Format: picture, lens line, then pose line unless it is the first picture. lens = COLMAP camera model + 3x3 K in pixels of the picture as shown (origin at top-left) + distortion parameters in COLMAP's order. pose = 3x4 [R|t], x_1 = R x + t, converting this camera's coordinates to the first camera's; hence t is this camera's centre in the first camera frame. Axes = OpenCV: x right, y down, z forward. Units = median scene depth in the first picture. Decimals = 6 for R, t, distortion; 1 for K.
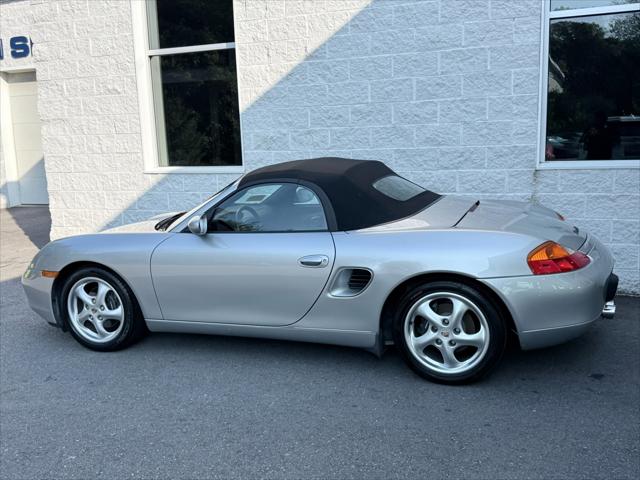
lens RADIAL K [[629.8, 0, 322.0], [0, 629.8, 242.0], [0, 0, 1]] dist [0.188242, -0.404635]
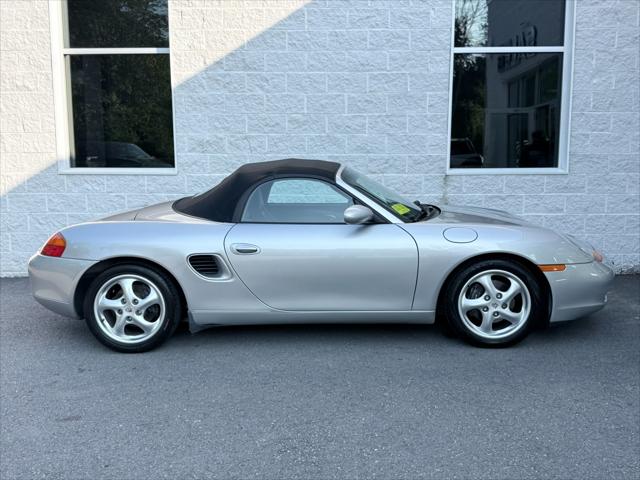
lens RADIAL K [[630.1, 0, 324.1], [0, 630.1, 239.7], [0, 0, 1]] dist [0.181411, -0.377827]
pose [[0.933726, -0.018523, 0.357509, -0.324945], [0.030984, 0.999095, -0.029158, 0.039981], [-0.356645, 0.038302, 0.933455, -0.049817]]
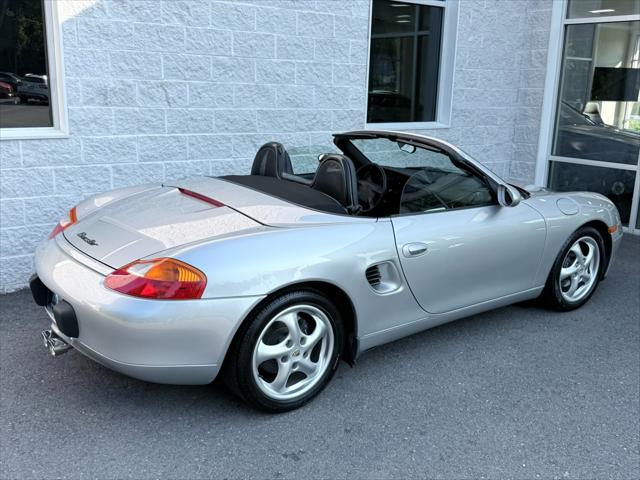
lens RADIAL K [[633.6, 0, 318.2], [0, 633.6, 241.2], [0, 0, 1]] dist [0.190383, -0.439986]
pose [[0.515185, -0.162998, 0.841437, -0.723927], [0.096782, 0.986534, 0.131849, -0.076567], [-0.851597, 0.013510, 0.524023, 0.468759]]
